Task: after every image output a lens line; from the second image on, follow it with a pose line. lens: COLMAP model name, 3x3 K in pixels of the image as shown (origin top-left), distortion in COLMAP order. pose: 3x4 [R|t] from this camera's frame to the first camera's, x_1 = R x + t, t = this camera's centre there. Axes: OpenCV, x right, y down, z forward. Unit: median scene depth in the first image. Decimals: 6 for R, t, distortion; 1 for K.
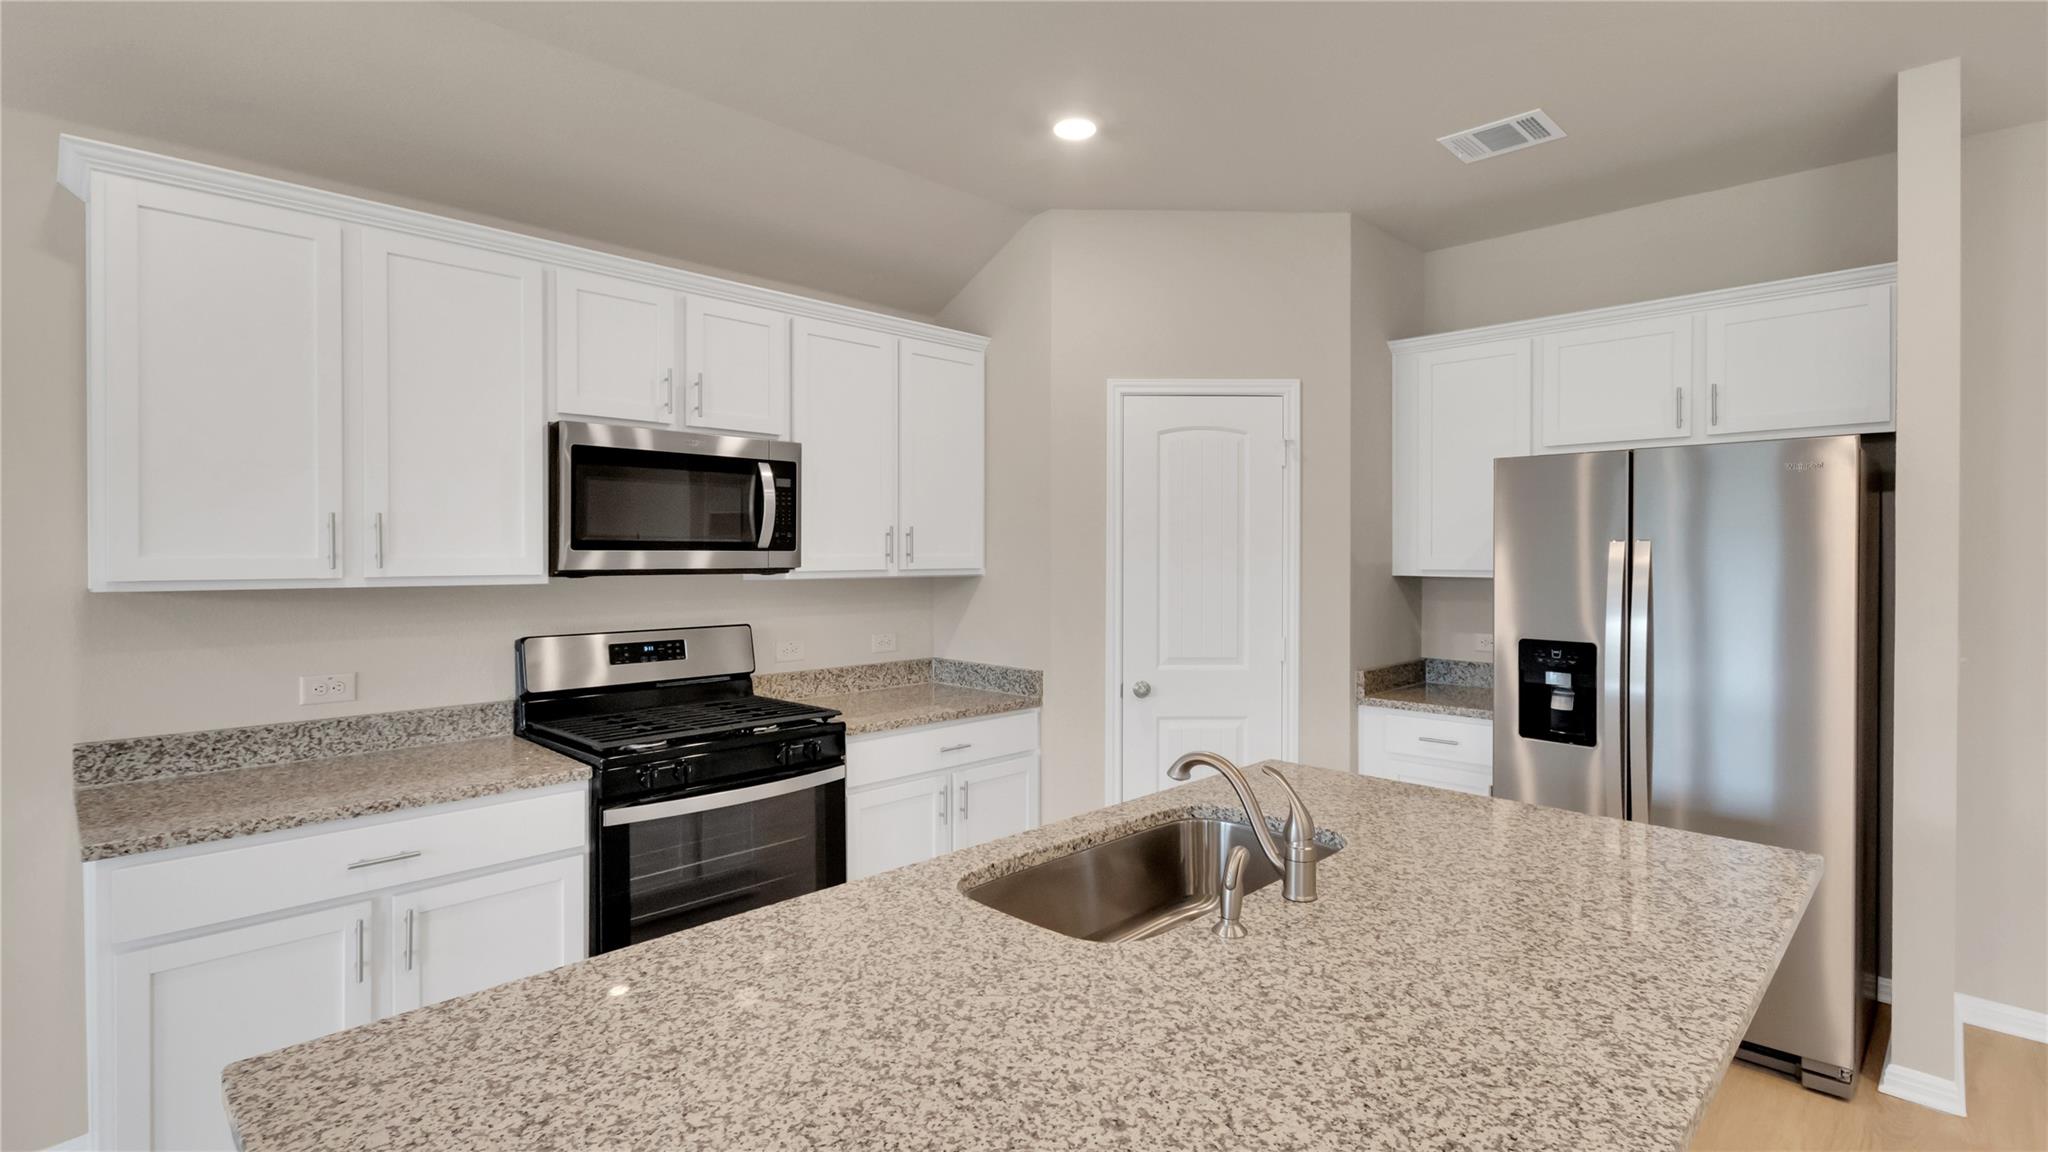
lens RADIAL K [[967.3, 0, 1033.4], [0, 967.3, 555.0], [0, 0, 1]] dist [-0.001097, -0.000080]
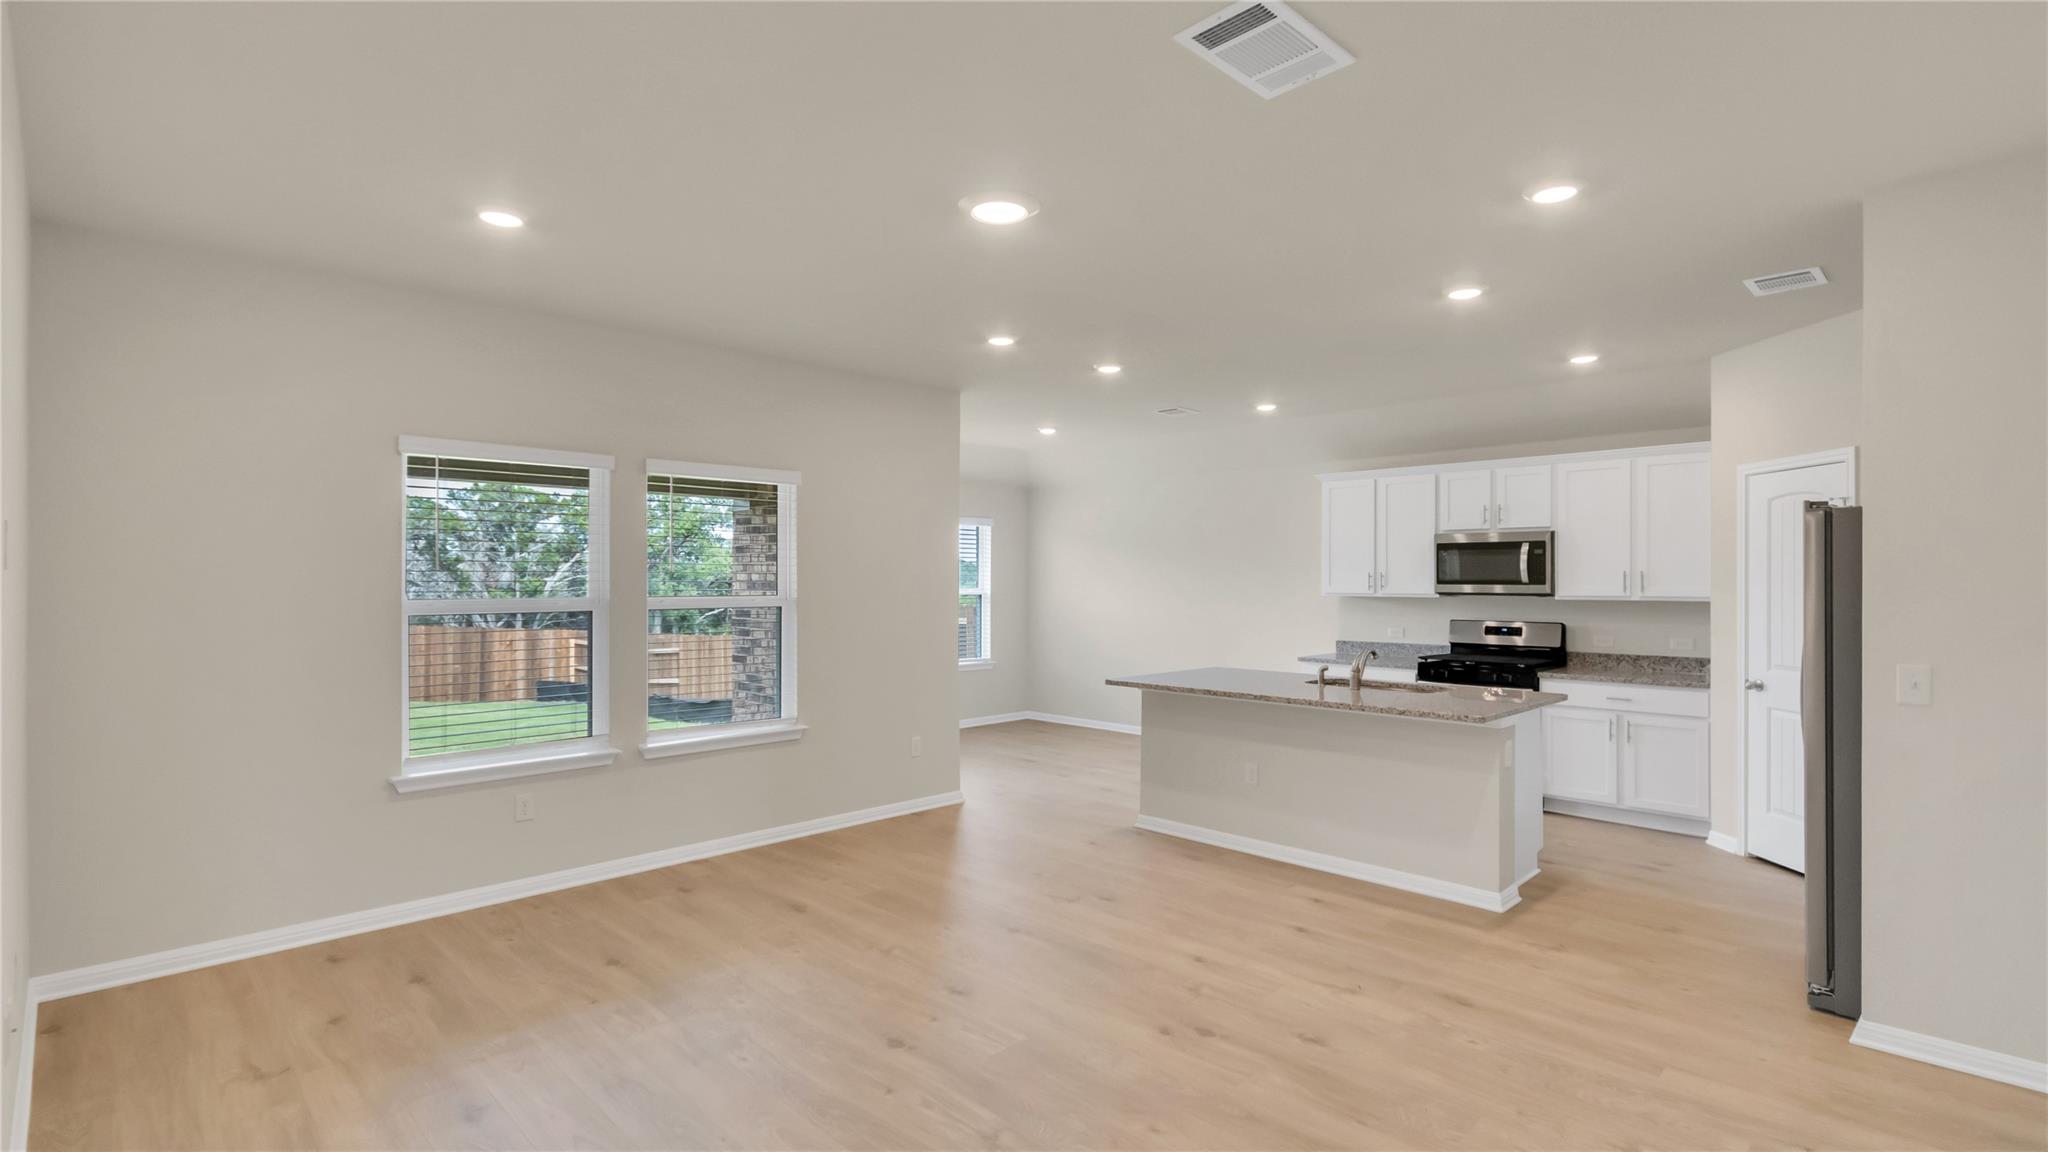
lens RADIAL K [[954.4, 0, 1031.7], [0, 954.4, 570.3], [0, 0, 1]] dist [-0.002109, 0.000148]
pose [[-0.015712, -0.012497, -0.999798, 1.790030], [-0.005825, 0.999906, -0.012407, -0.004217], [0.999860, 0.005629, -0.015783, -0.028284]]
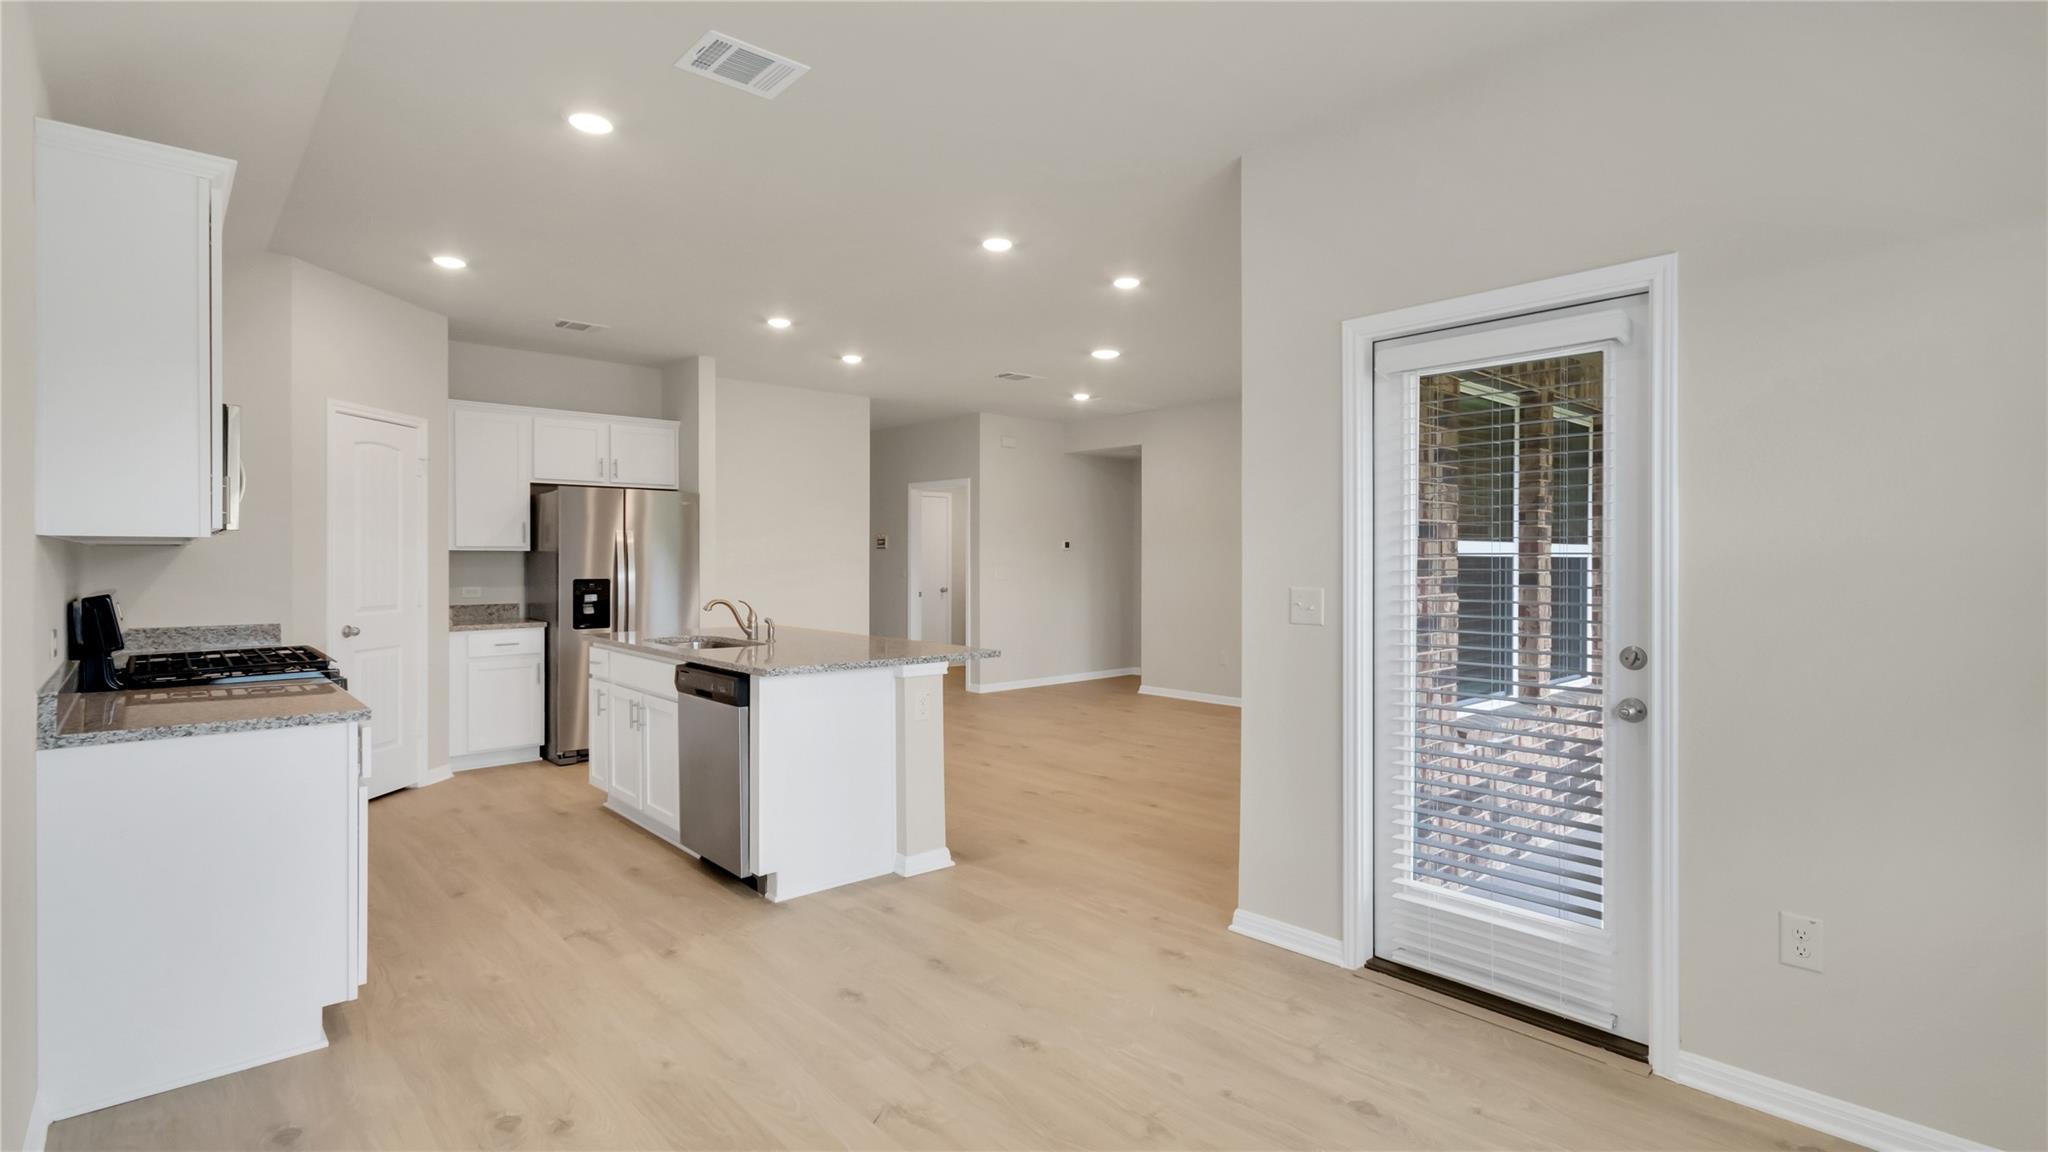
lens RADIAL K [[954.4, 0, 1031.7], [0, 954.4, 570.3], [0, 0, 1]] dist [-0.002109, 0.000148]
pose [[0.061774, -0.014777, 0.997981, -1.389877], [0.004944, 0.999883, 0.014500, 0.045565], [-0.998078, 0.004038, 0.061839, -0.044056]]
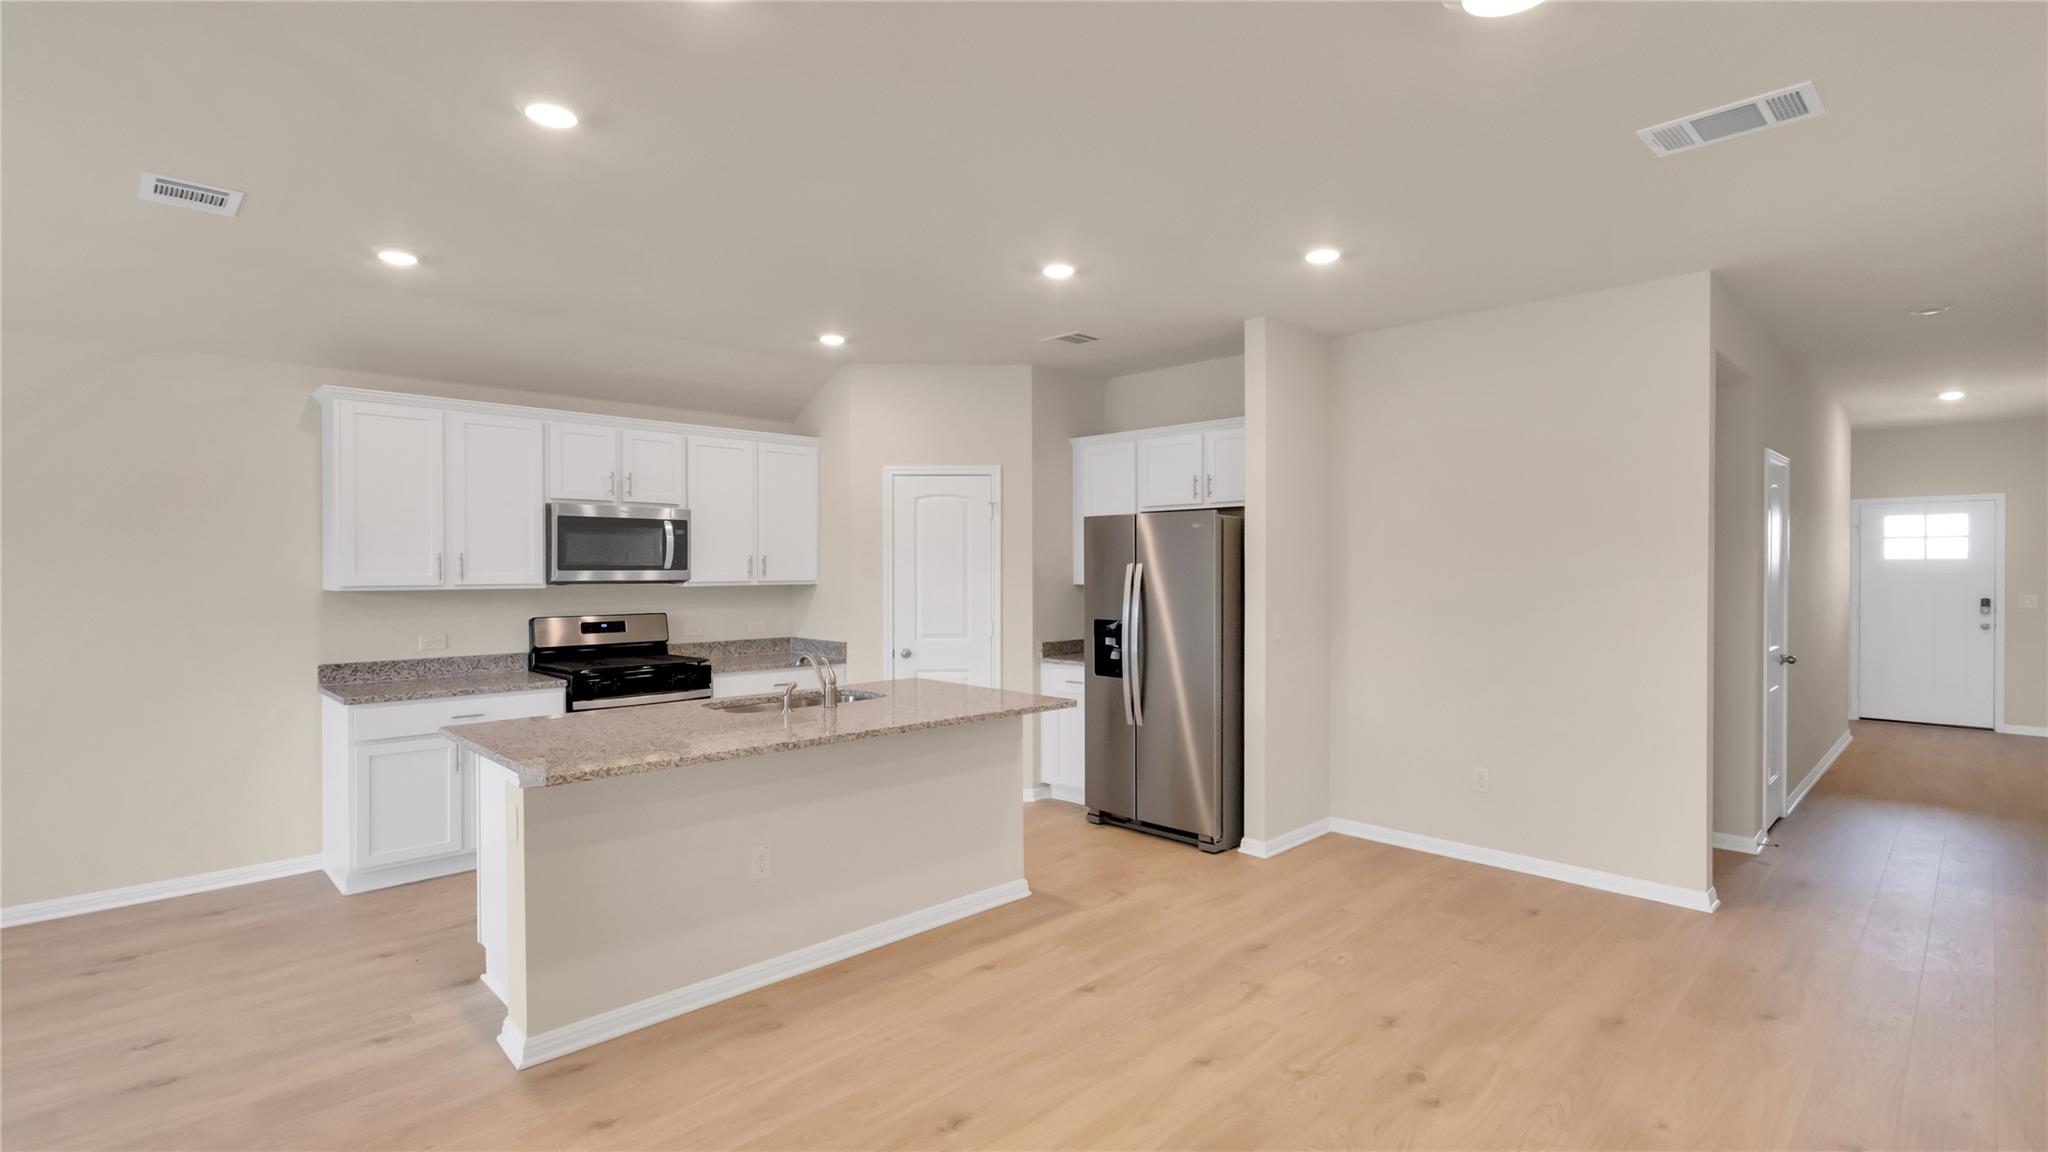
lens RADIAL K [[954.4, 0, 1031.7], [0, 954.4, 570.3], [0, 0, 1]] dist [-0.002109, 0.000148]
pose [[0.999877, -0.003641, -0.015239, 0.422223], [0.003629, 0.999993, -0.000842, -0.000654], [0.015242, 0.000787, 0.999884, -0.753826]]
